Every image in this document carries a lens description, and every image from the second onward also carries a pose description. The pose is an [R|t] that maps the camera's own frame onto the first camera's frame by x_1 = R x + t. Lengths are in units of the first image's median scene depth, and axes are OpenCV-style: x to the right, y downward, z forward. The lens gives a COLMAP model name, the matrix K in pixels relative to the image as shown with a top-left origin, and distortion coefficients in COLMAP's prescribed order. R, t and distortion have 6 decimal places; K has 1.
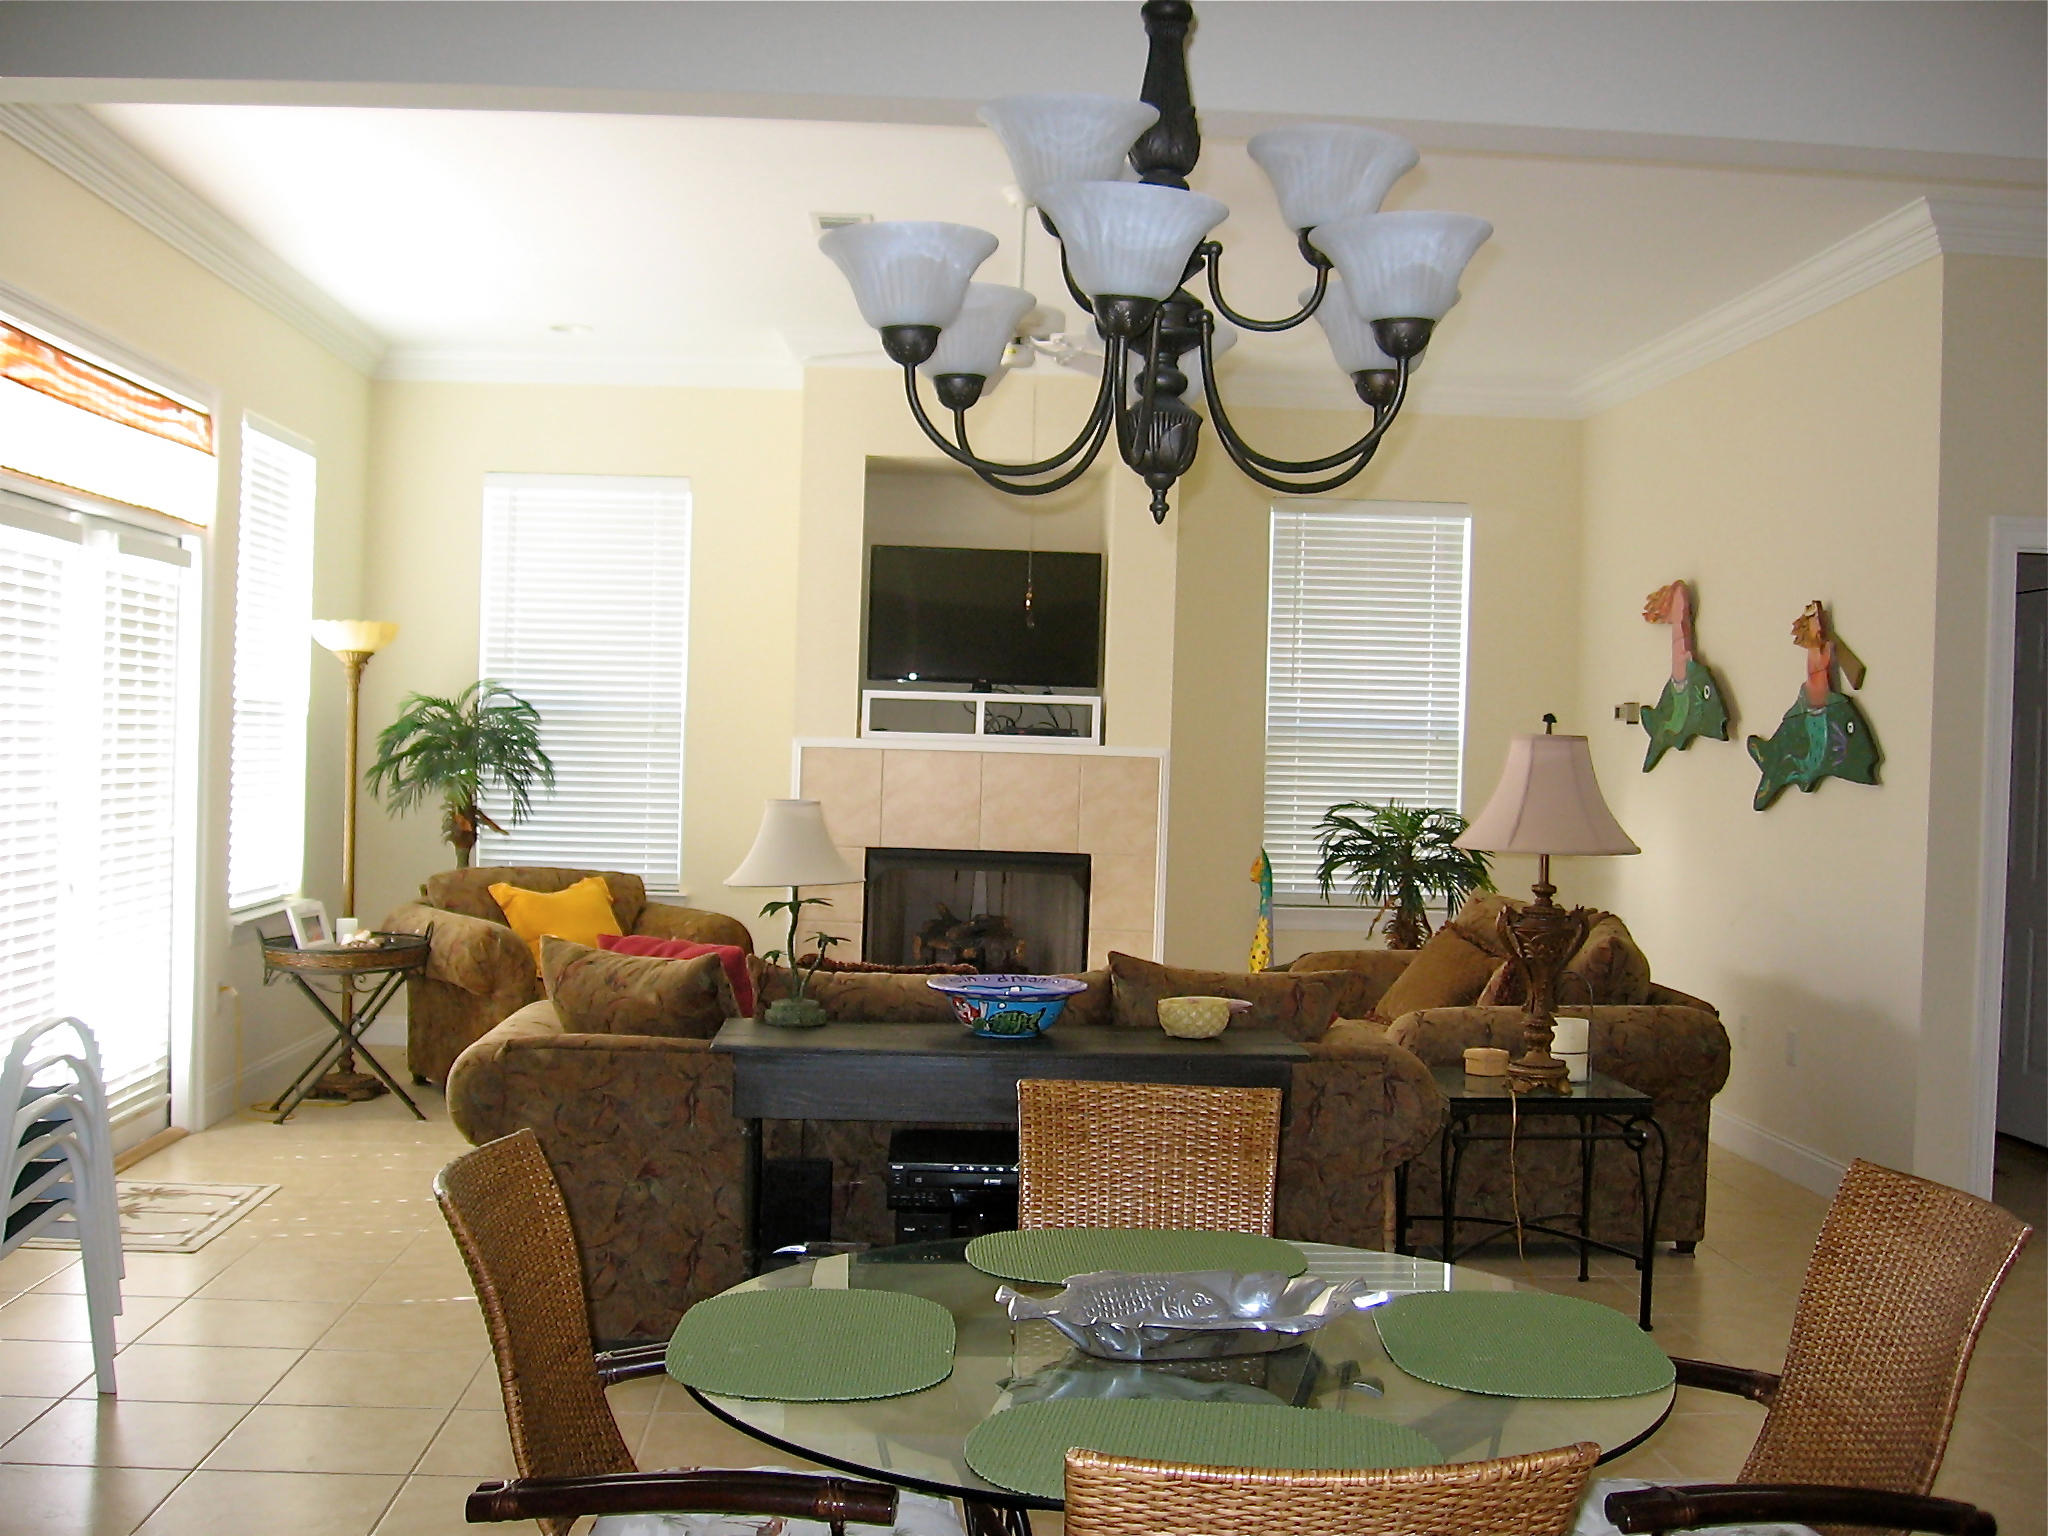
lens RADIAL K [[2145.3, 0, 1024.0], [0, 2145.3, 768.0], [0, 0, 1]] dist [-0.120167, 0.003919]
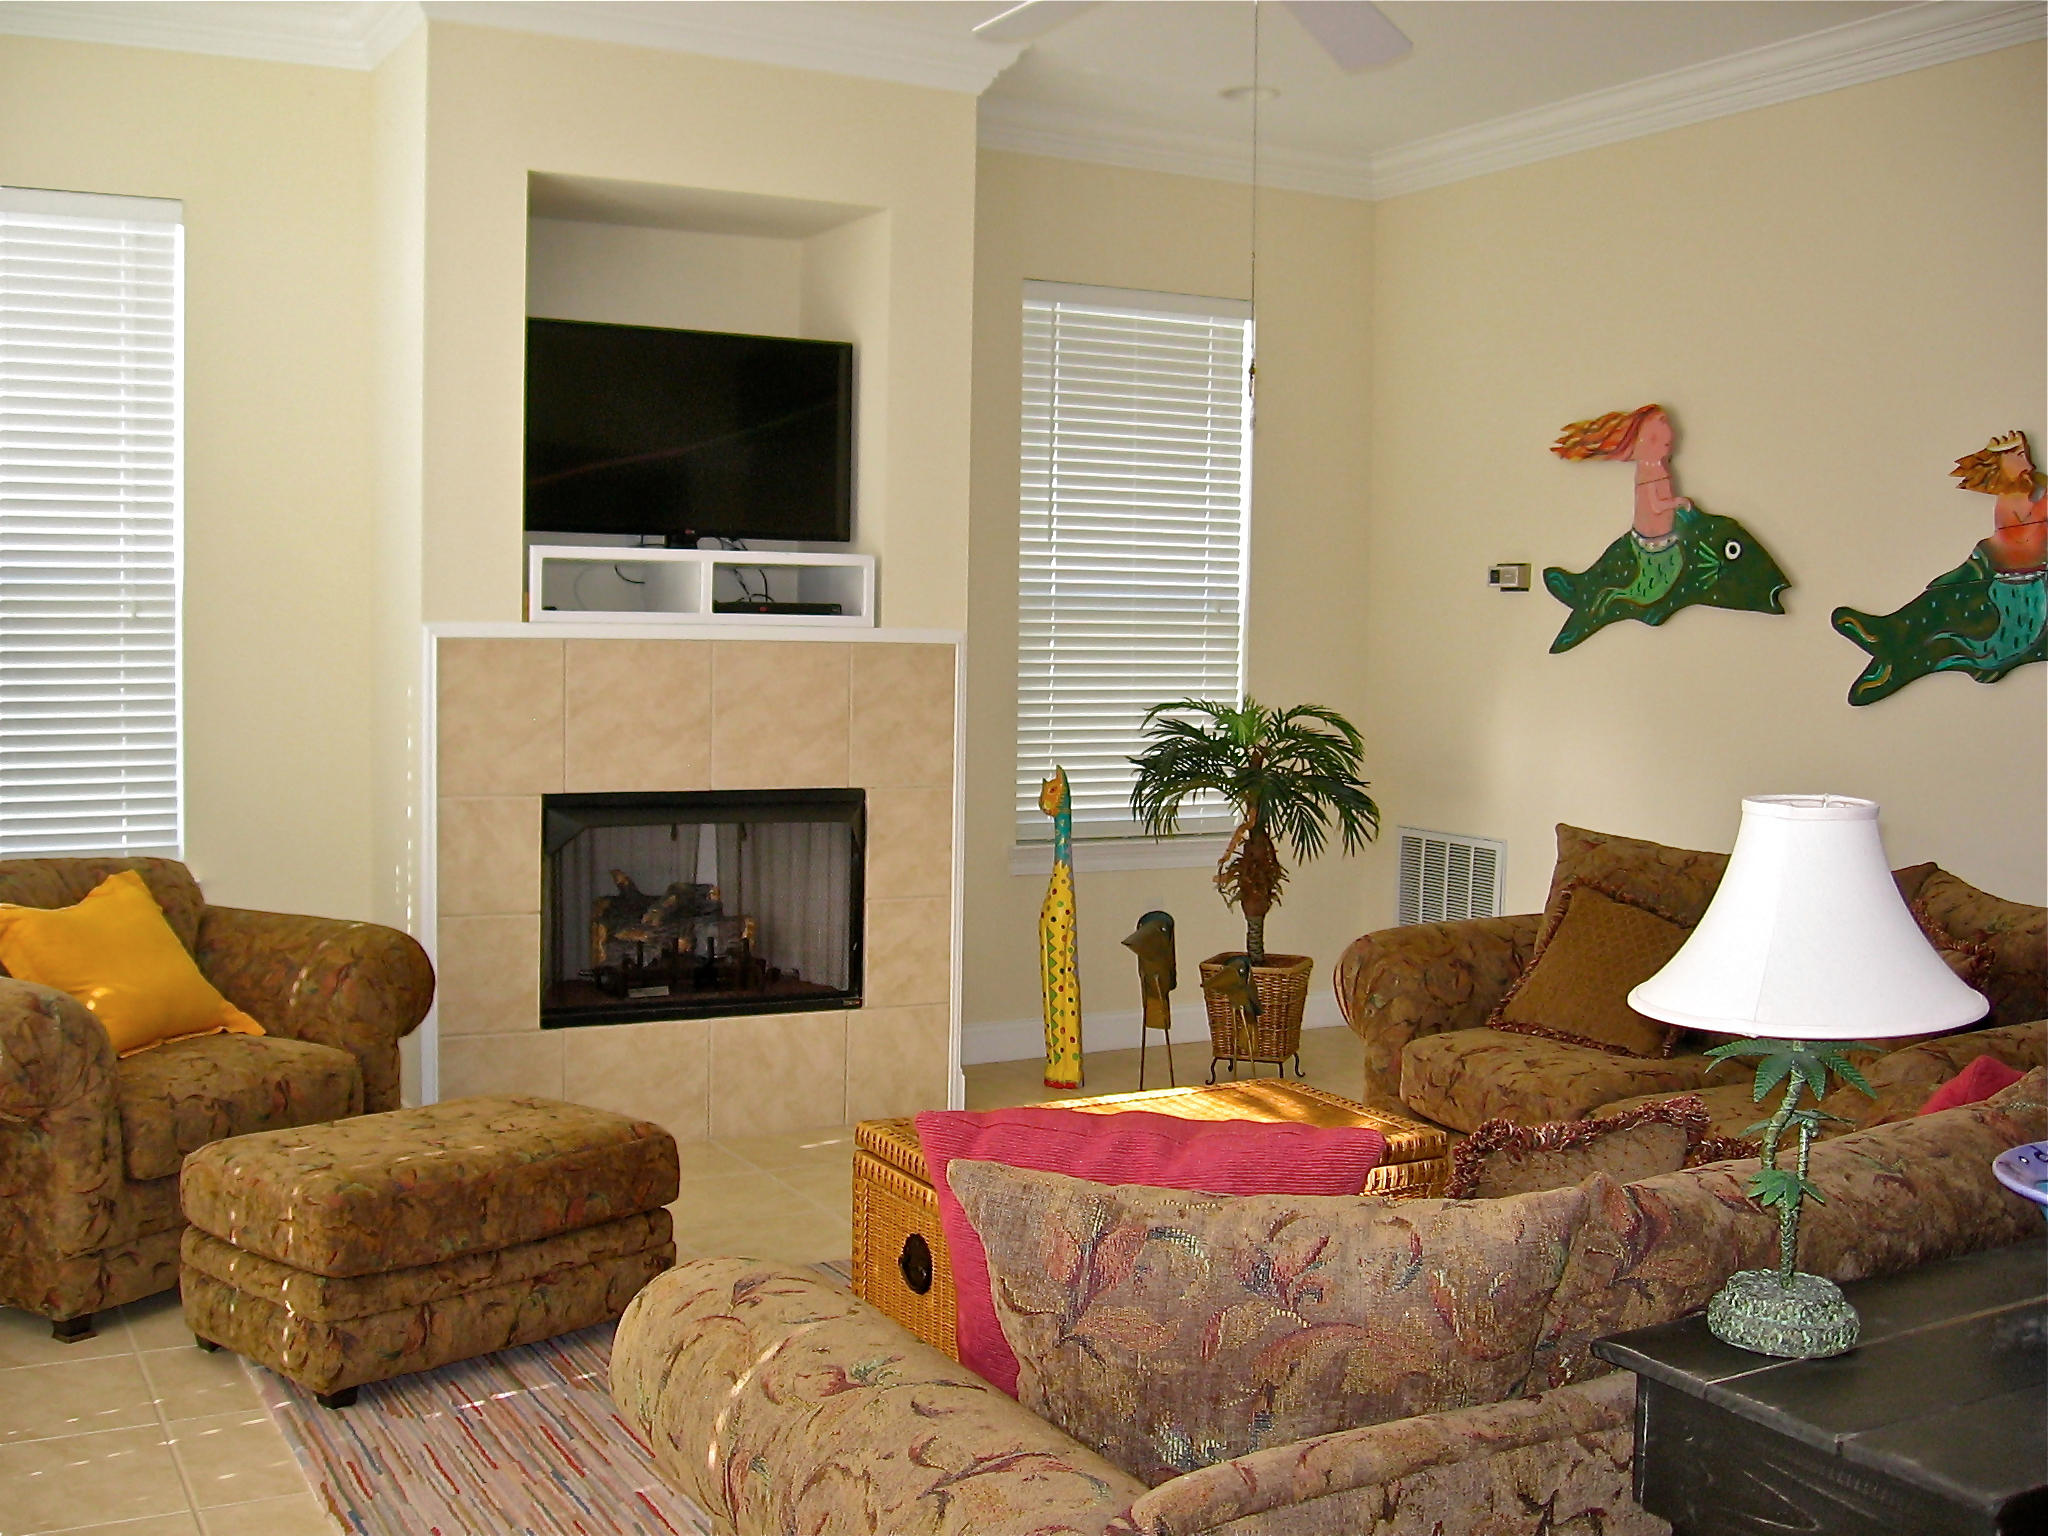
lens RADIAL K [[2145.3, 0, 1024.0], [0, 2145.3, 768.0], [0, 0, 1]] dist [-0.120167, 0.003919]
pose [[0.901292, -0.042141, 0.431158, -0.215334], [0.014970, 0.997693, 0.066222, -0.010324], [-0.432954, -0.053231, 0.899843, 0.369666]]
